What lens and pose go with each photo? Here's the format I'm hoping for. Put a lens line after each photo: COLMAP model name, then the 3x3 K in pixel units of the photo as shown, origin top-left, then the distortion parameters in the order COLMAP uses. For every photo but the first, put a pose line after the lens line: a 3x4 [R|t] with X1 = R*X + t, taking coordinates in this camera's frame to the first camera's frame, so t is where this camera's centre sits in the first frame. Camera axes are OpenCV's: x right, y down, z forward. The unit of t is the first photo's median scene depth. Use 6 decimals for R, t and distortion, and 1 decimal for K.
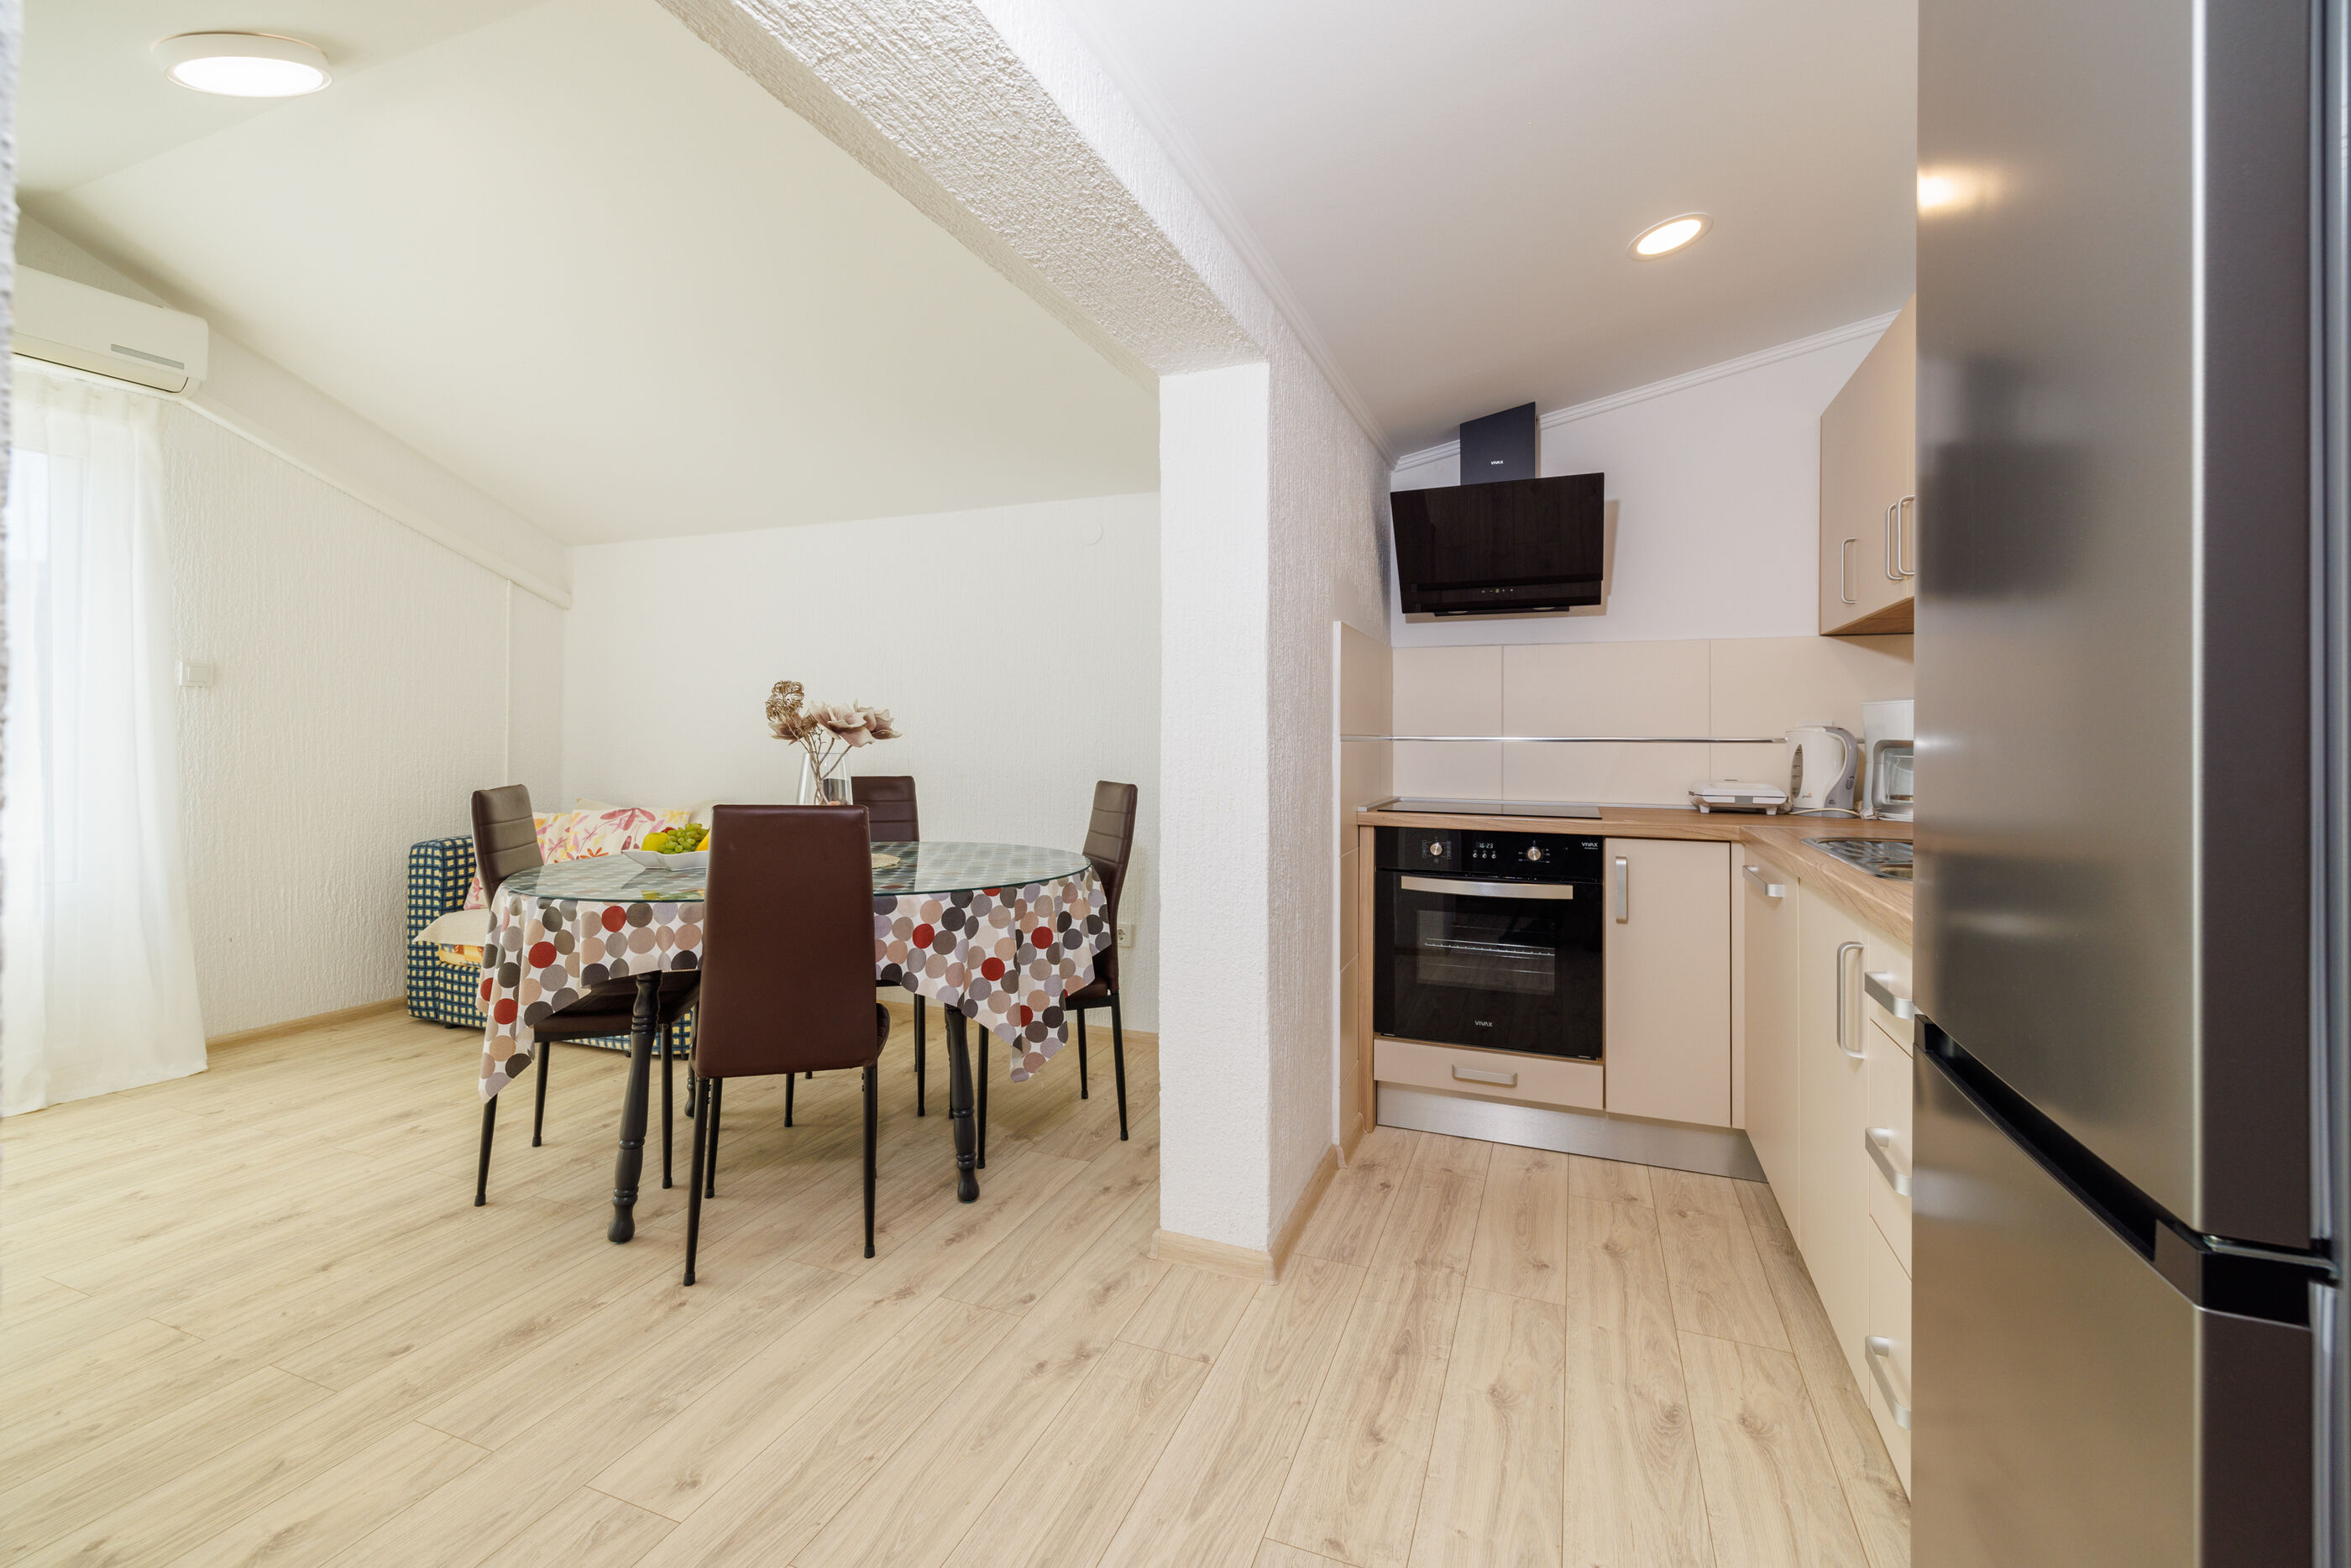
lens RADIAL K [[1007.7, 0, 1171.0], [0, 1007.7, 719.7], [0, 0, 1]] dist [-0.001582, 0.003405]
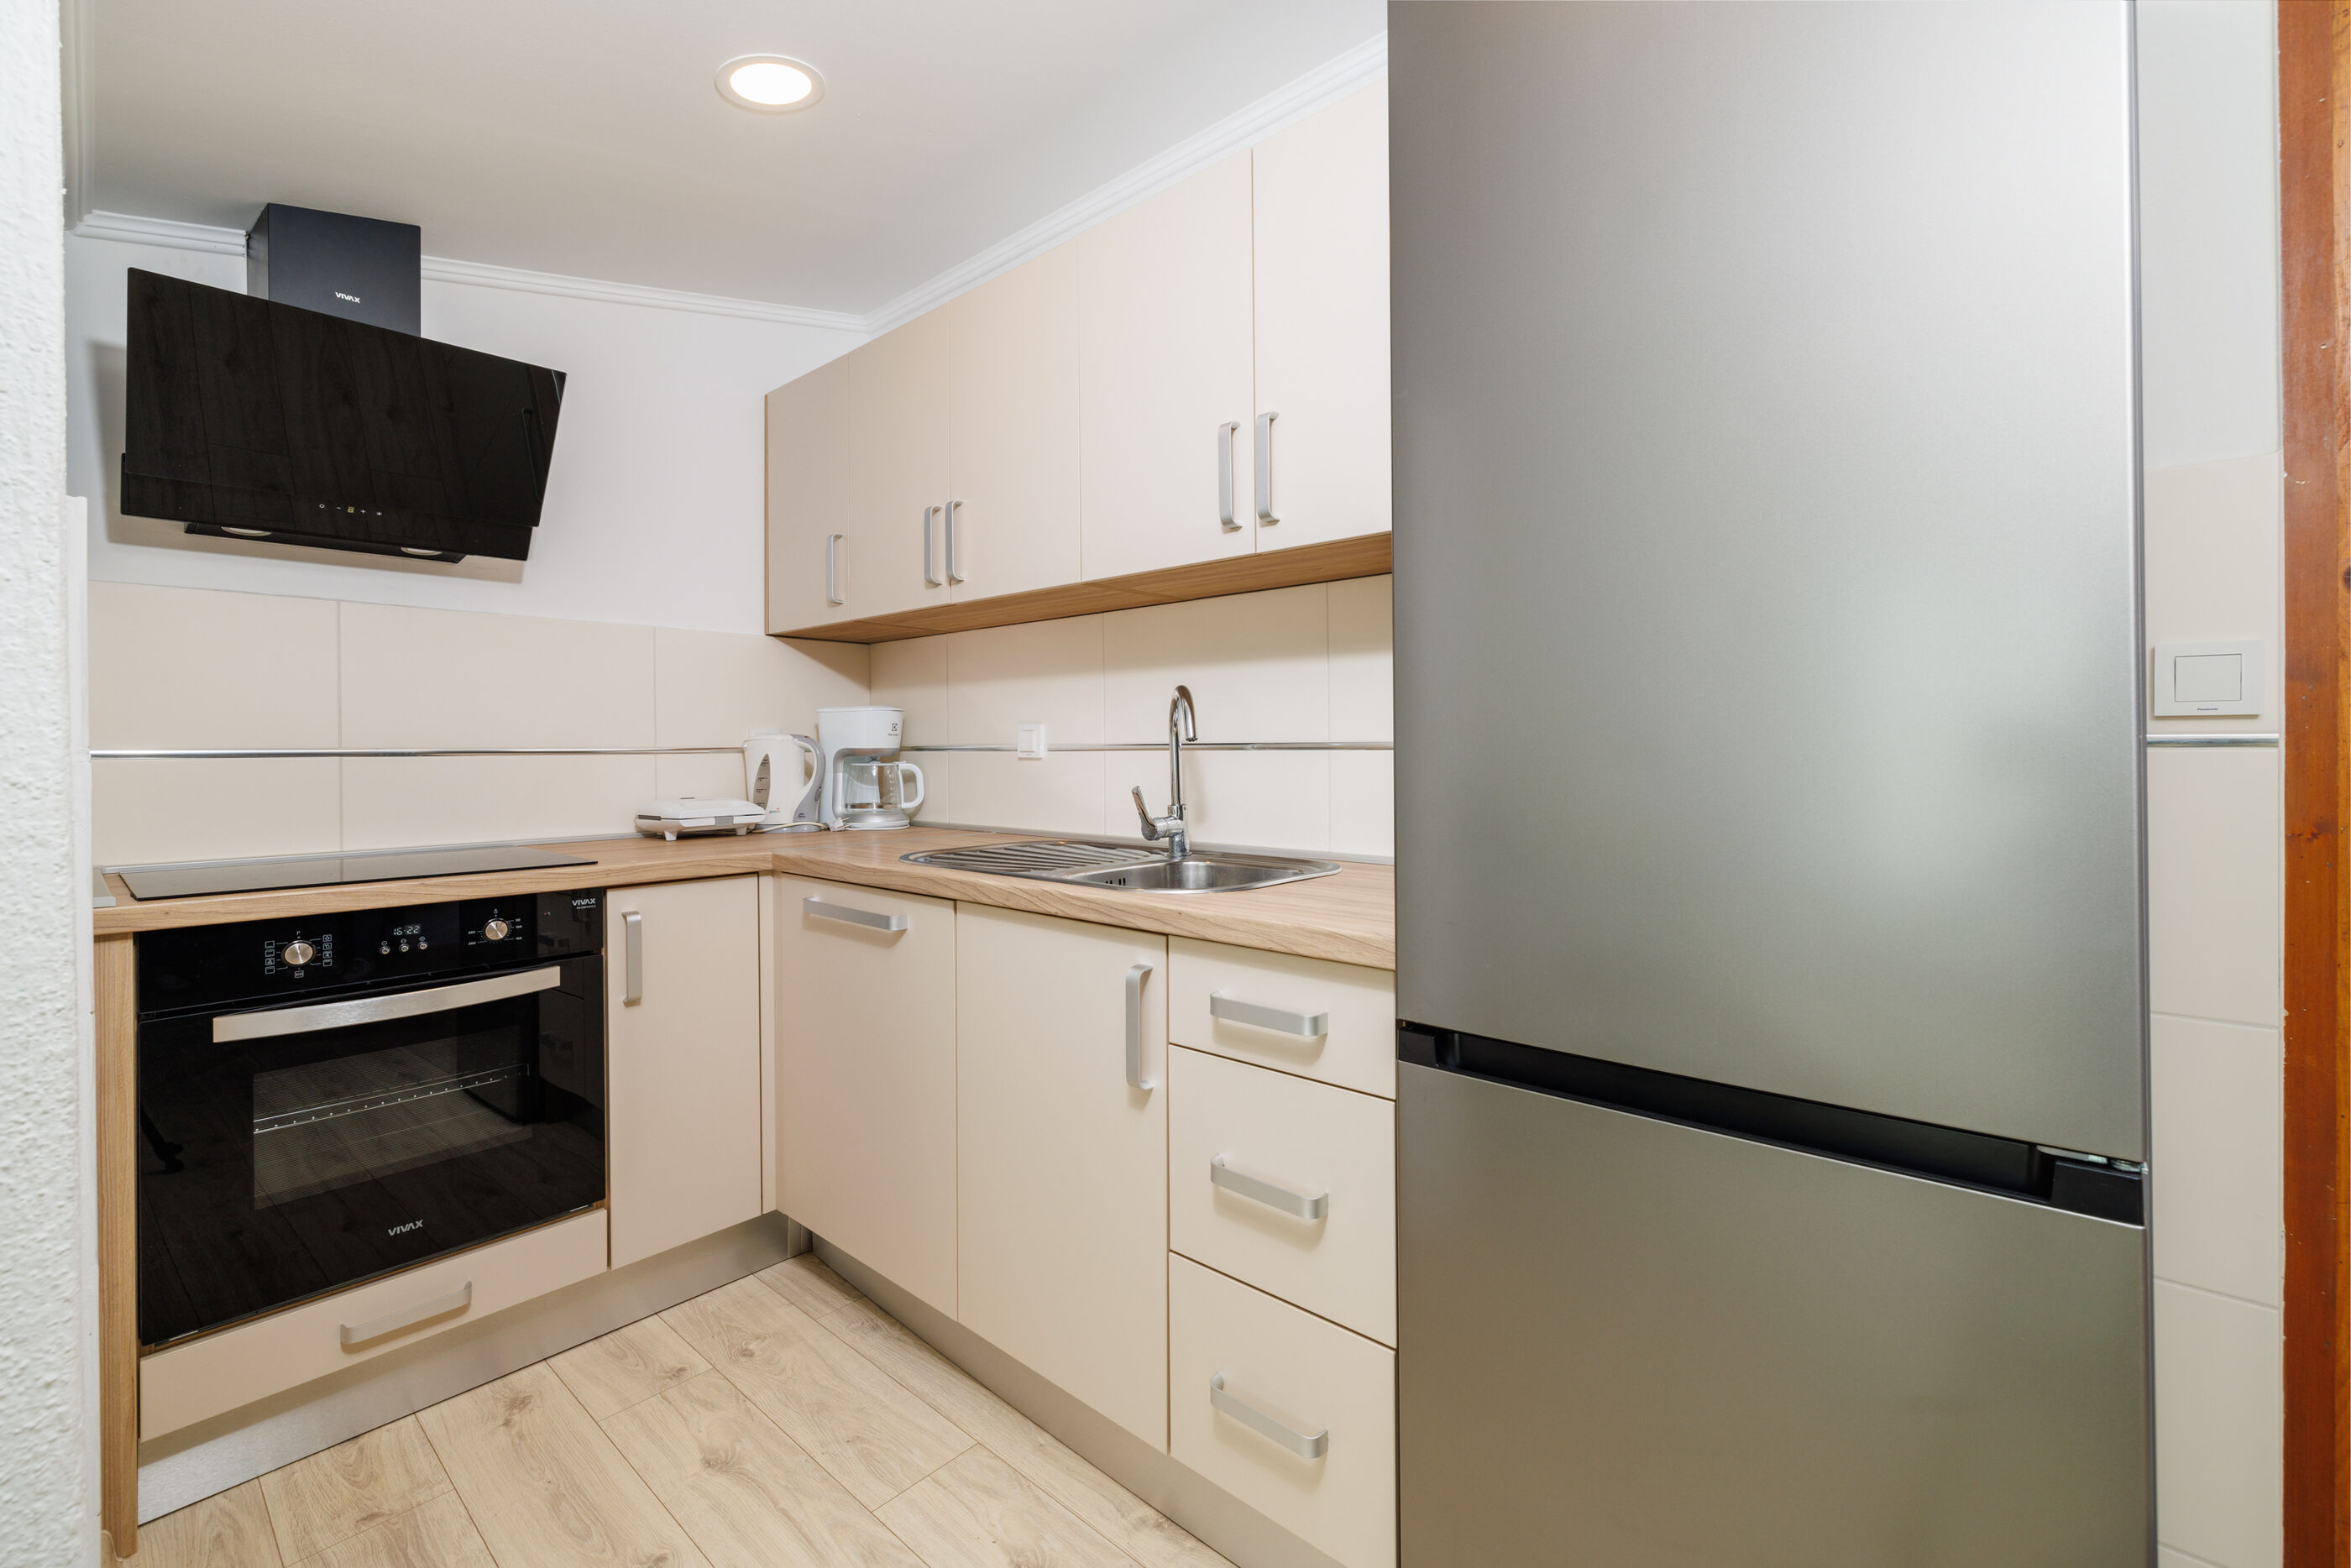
lens RADIAL K [[1007.7, 0, 1248.4], [0, 1007.7, 751.2], [0, 0, 1]] dist [-0.001582, 0.003405]
pose [[0.332237, -0.013597, 0.943098, -0.084960], [-0.006689, 0.999837, 0.016772, 0.004723], [-0.943172, -0.011881, 0.332092, 0.327434]]
